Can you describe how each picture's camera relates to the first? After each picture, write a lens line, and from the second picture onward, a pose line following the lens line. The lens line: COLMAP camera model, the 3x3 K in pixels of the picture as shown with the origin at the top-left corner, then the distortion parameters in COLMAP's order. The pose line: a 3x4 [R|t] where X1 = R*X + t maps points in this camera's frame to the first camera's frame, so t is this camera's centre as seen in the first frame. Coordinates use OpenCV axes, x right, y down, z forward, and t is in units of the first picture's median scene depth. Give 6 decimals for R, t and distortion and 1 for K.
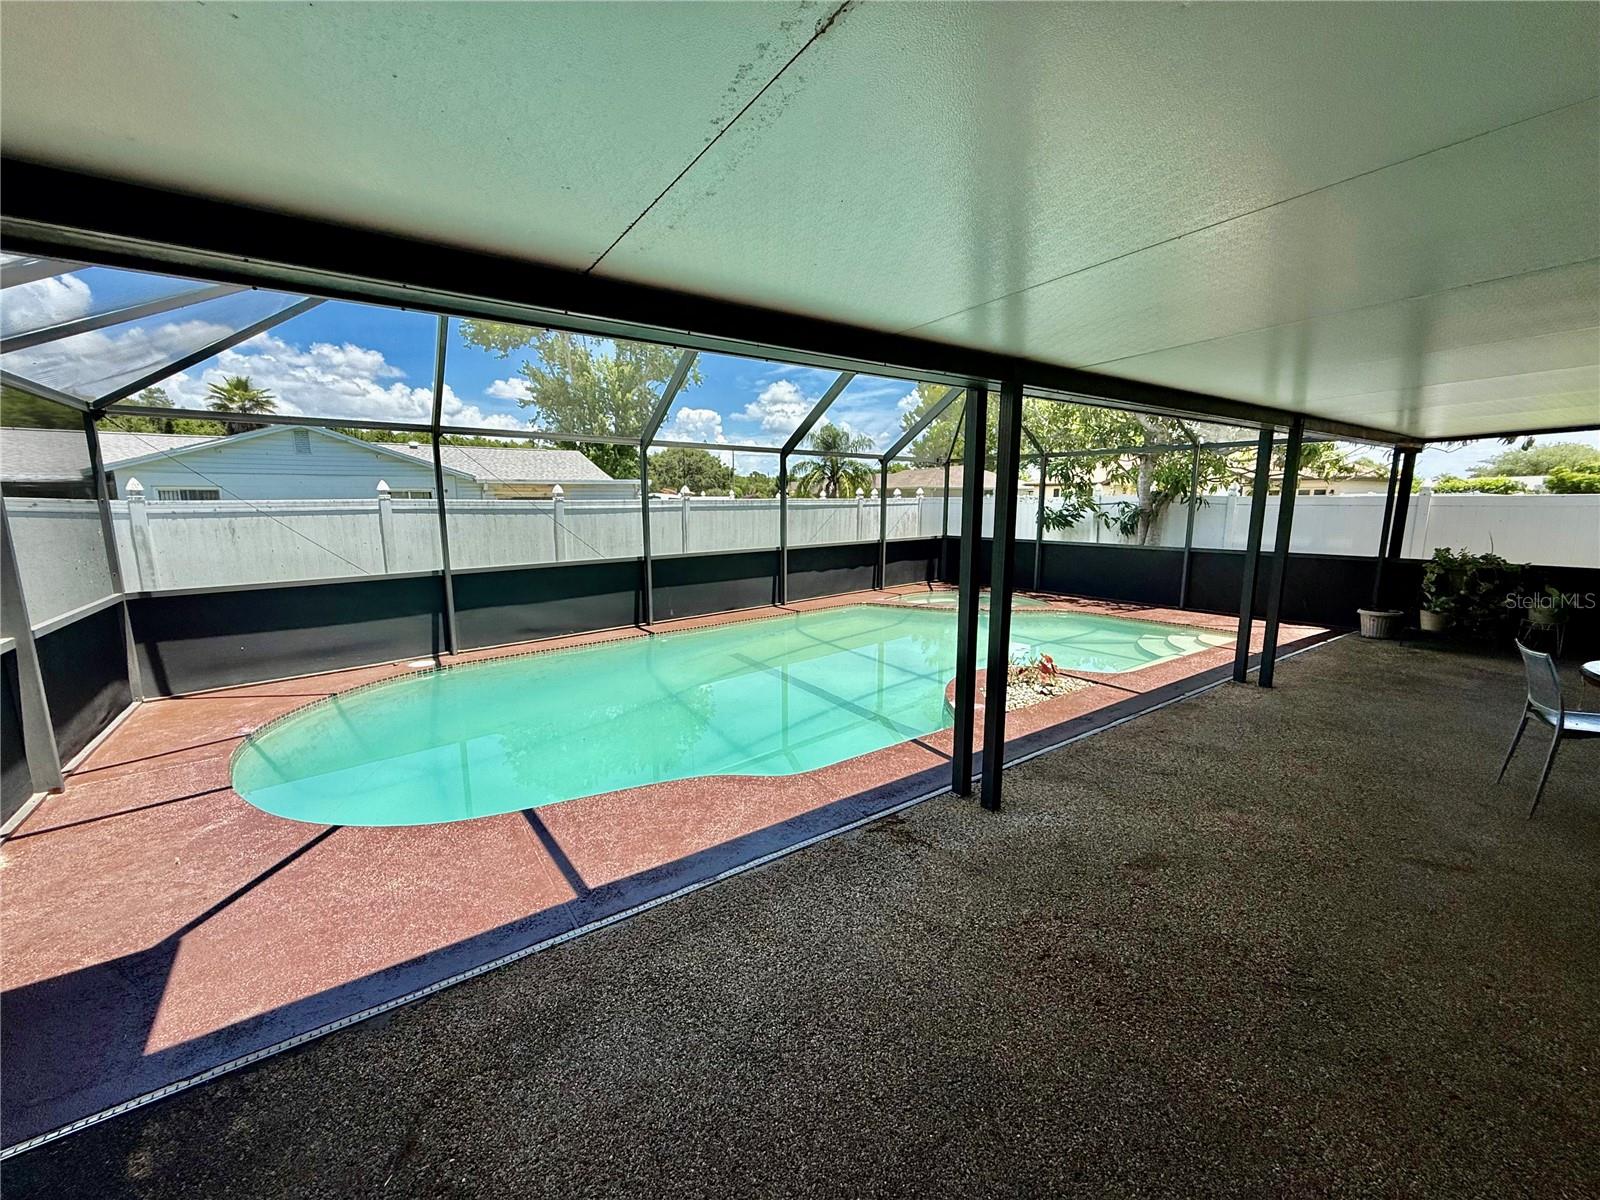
lens RADIAL K [[642.7, 0, 798.6], [0, 642.7, 605.3], [0, 0, 1]] dist [0.002568, 0.000031]
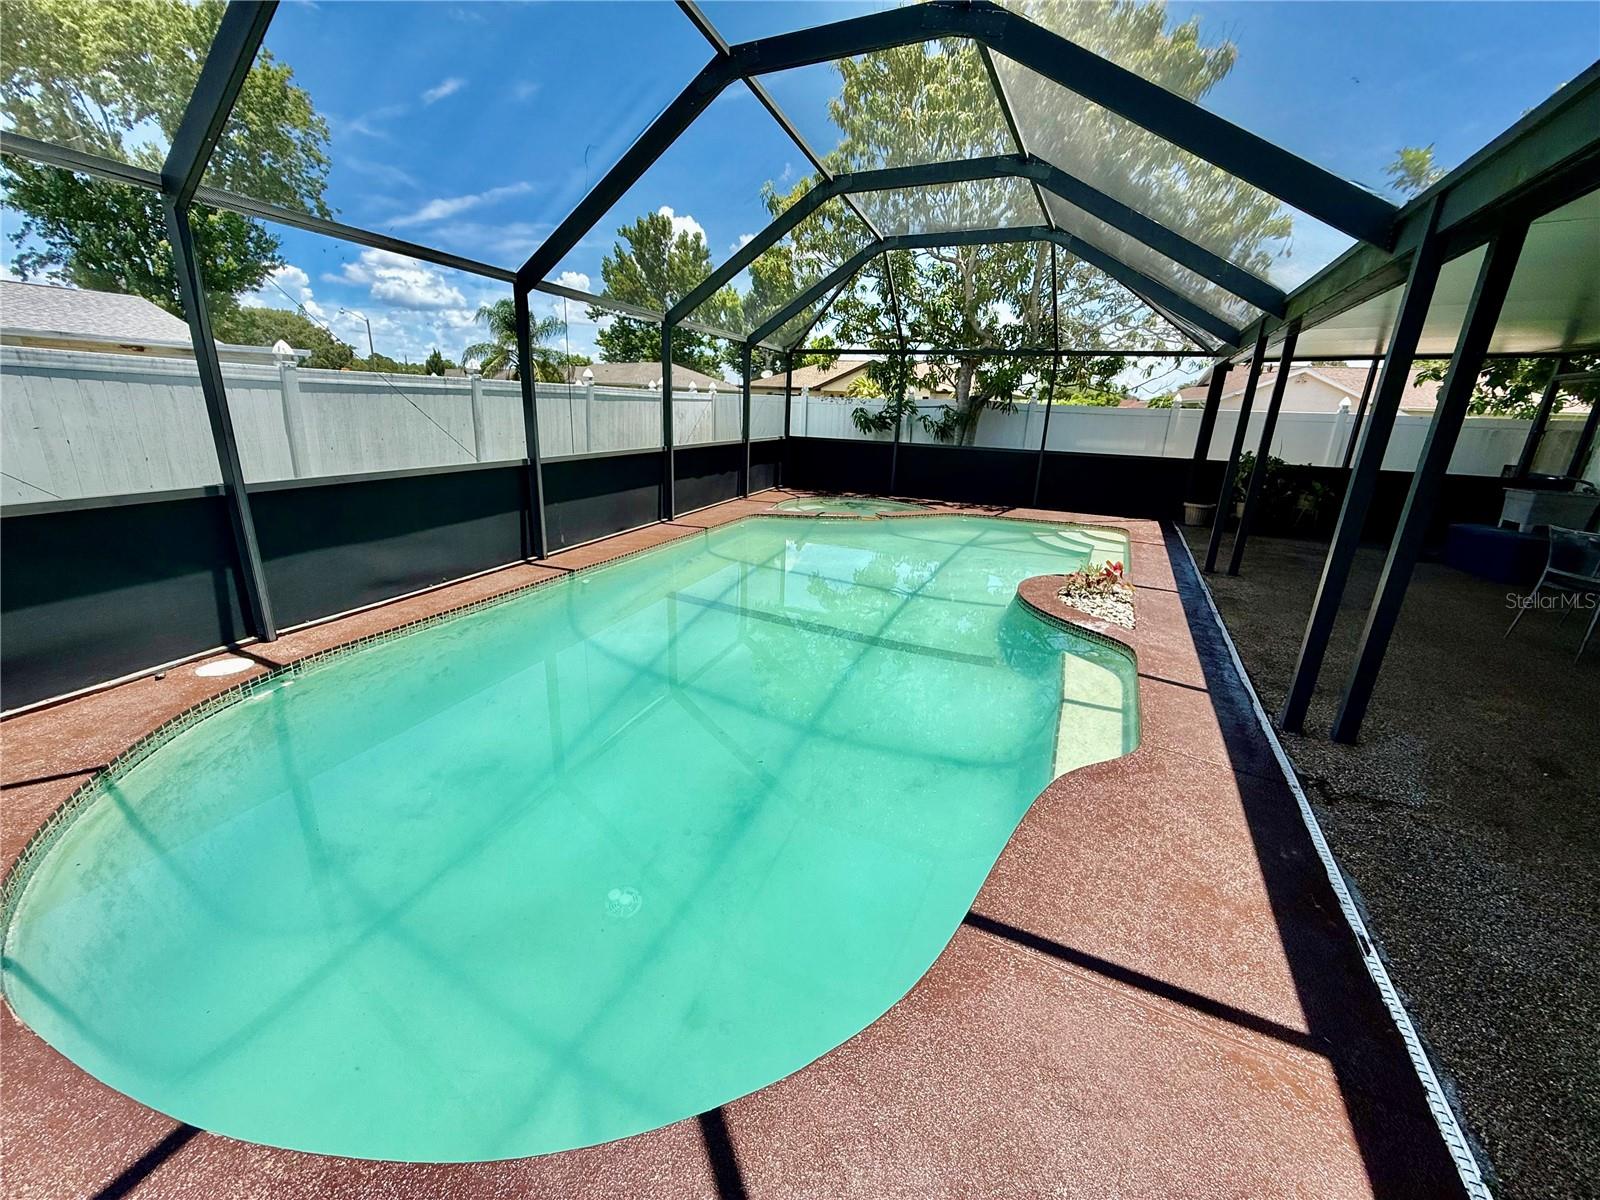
lens RADIAL K [[642.7, 0, 798.5], [0, 642.7, 597.8], [0, 0, 1]] dist [0.002568, 0.000031]
pose [[0.876924, -0.102527, 0.469567, -0.264961], [0.038517, 0.988832, 0.143975, -0.014386], [-0.479084, -0.108169, 0.871079, 0.207213]]
